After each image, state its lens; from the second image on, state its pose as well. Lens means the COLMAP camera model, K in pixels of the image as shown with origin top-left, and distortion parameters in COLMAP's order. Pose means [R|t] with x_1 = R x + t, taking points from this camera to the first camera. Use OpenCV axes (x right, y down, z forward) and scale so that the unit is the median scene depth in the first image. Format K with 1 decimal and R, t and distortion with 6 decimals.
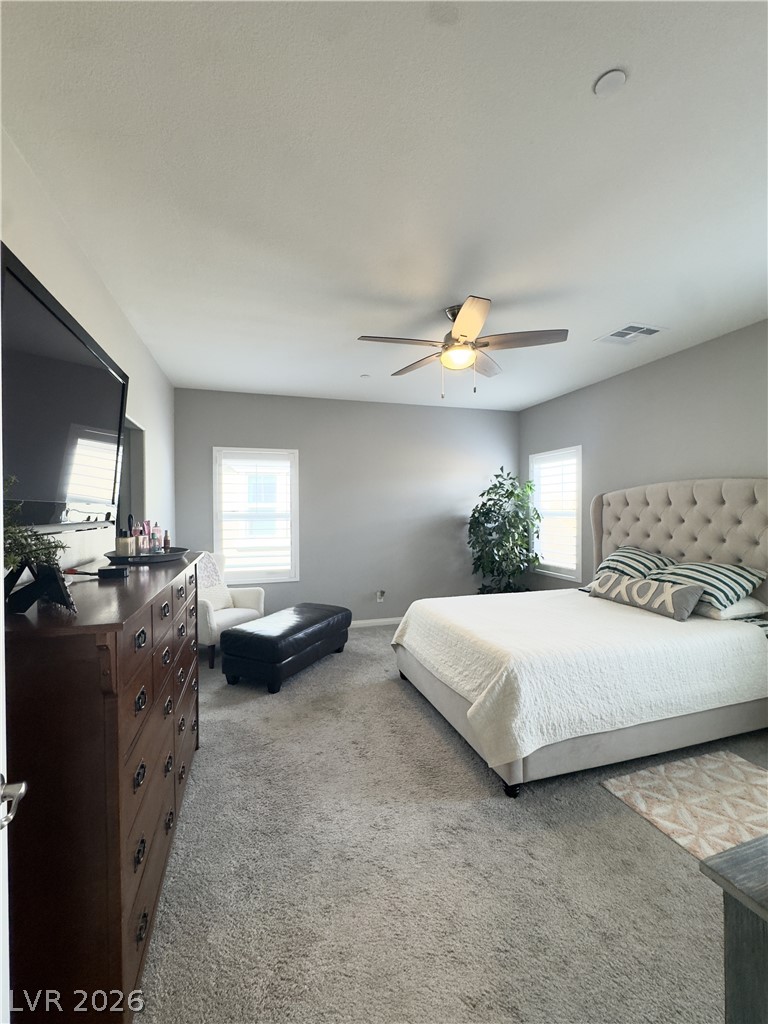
lens RADIAL K [[429.8, 0, 386.0], [0, 429.8, 512.5], [0, 0, 1]] dist [-0.003319, 0.000368]
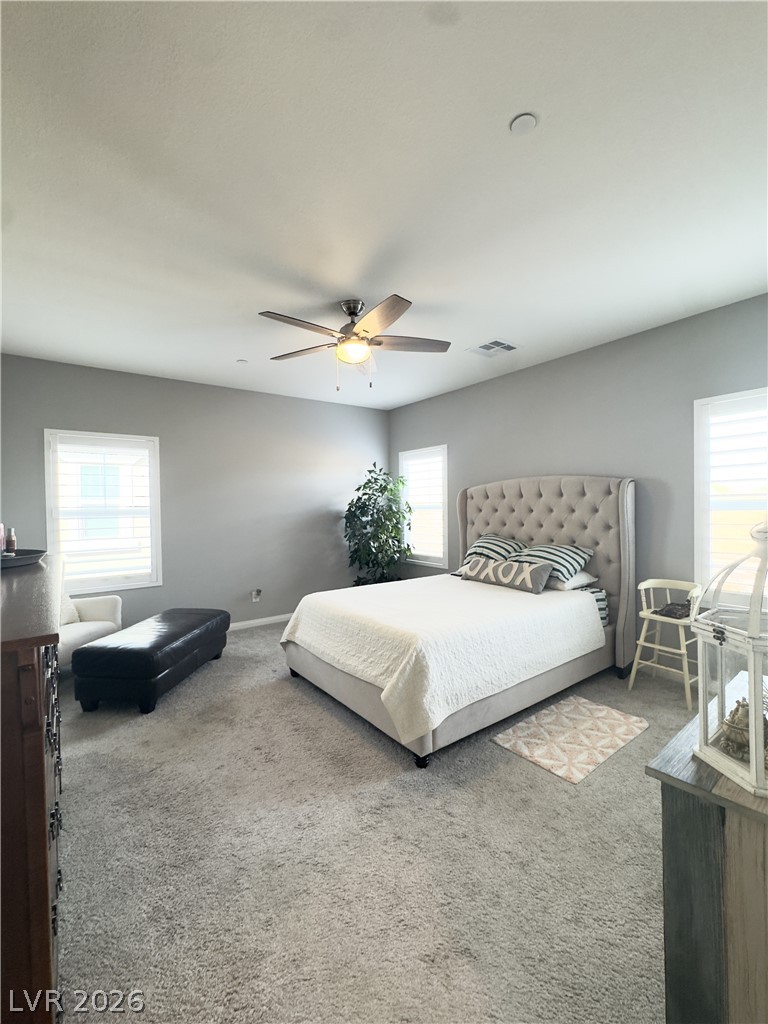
lens RADIAL K [[429.8, 0, 386.0], [0, 429.8, 512.5], [0, 0, 1]] dist [-0.003319, 0.000368]
pose [[0.941979, -0.013167, 0.335414, -0.093854], [0.010979, 0.999904, 0.008418, 0.010230], [-0.335493, -0.004247, 0.942033, 0.015291]]
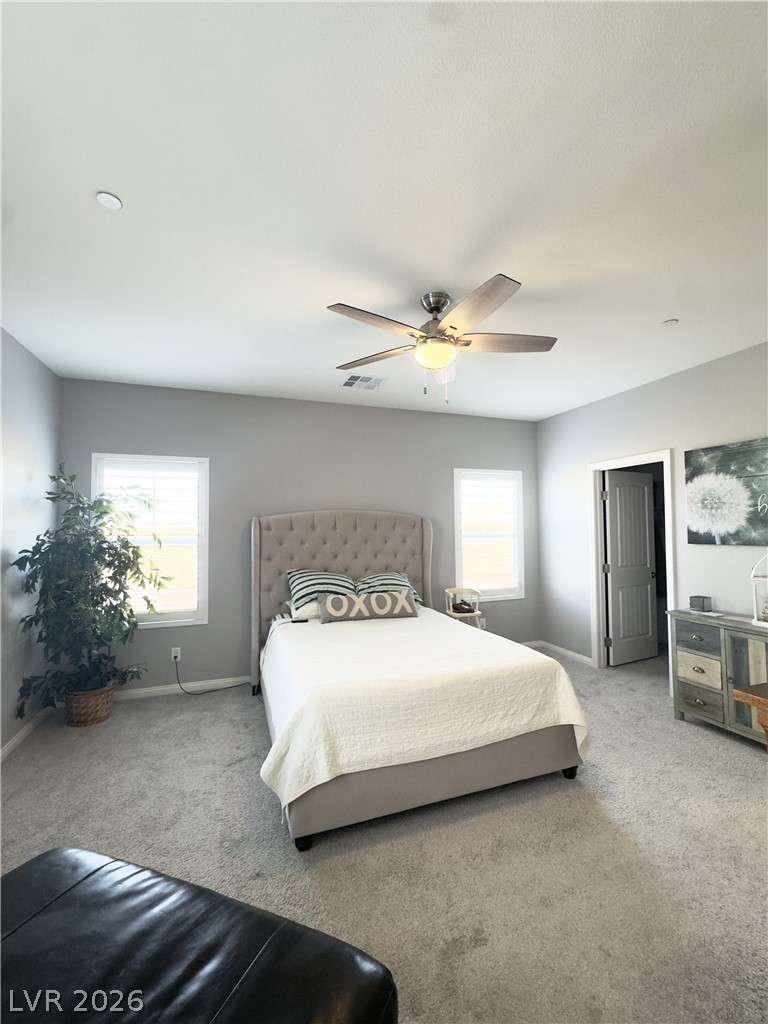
lens RADIAL K [[429.8, 0, 386.0], [0, 429.8, 512.5], [0, 0, 1]] dist [-0.003319, 0.000368]
pose [[-0.045164, 0.041431, 0.998120, -0.576491], [0.012427, 0.999086, -0.040909, -0.016541], [-0.998902, 0.010556, -0.045638, 1.006556]]
